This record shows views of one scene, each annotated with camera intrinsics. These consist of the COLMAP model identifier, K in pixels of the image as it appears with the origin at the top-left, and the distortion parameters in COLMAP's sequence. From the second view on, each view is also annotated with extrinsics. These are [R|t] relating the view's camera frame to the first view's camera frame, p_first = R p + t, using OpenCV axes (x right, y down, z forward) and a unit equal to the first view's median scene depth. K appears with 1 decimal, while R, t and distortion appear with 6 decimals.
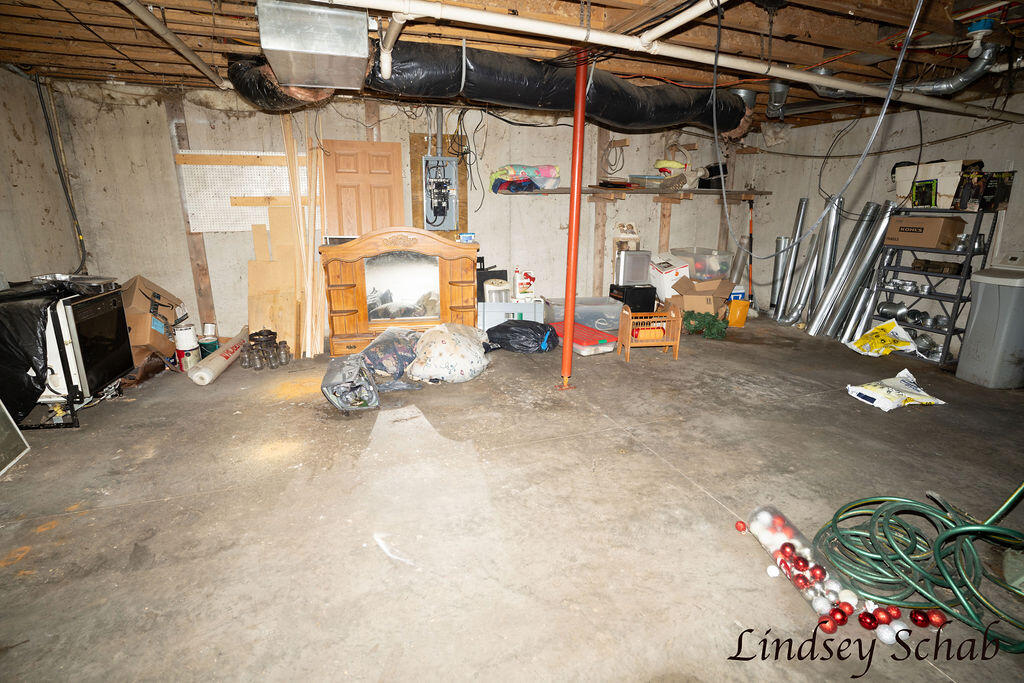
lens RADIAL K [[504.5, 0, 517.3], [0, 504.5, 337.9], [0, 0, 1]] dist [-0.069055, 0.031116]
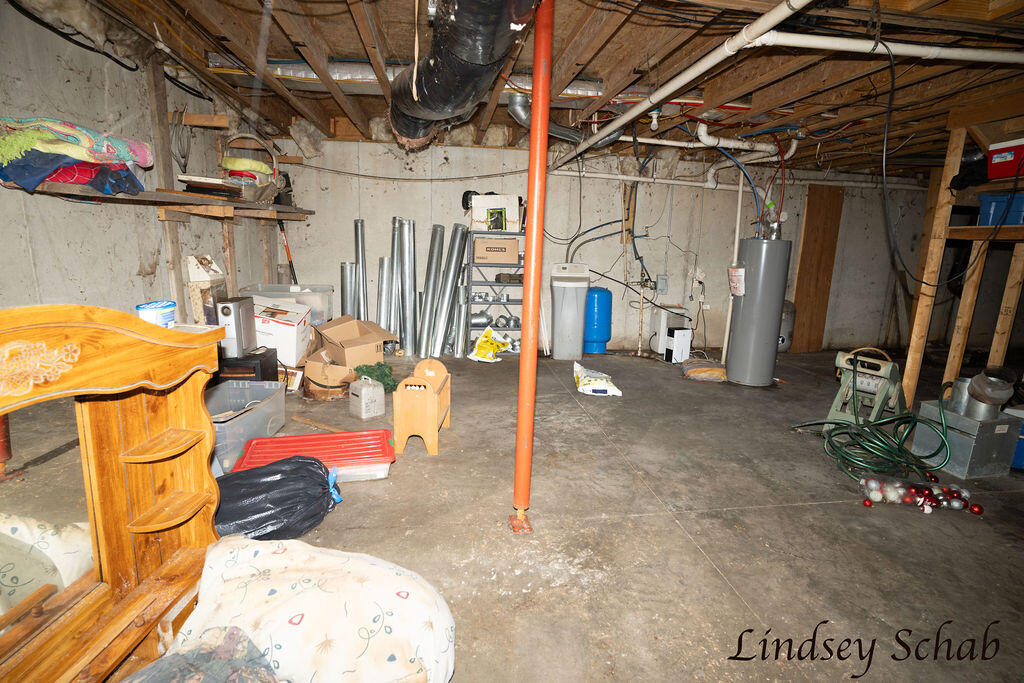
lens RADIAL K [[504.5, 0, 513.1], [0, 504.5, 344.8], [0, 0, 1]] dist [-0.069055, 0.031116]
pose [[0.214201, -0.211114, 0.953703, -0.484159], [0.227542, 0.960288, 0.161467, -0.234120], [-0.949917, 0.182421, 0.253732, 0.865248]]
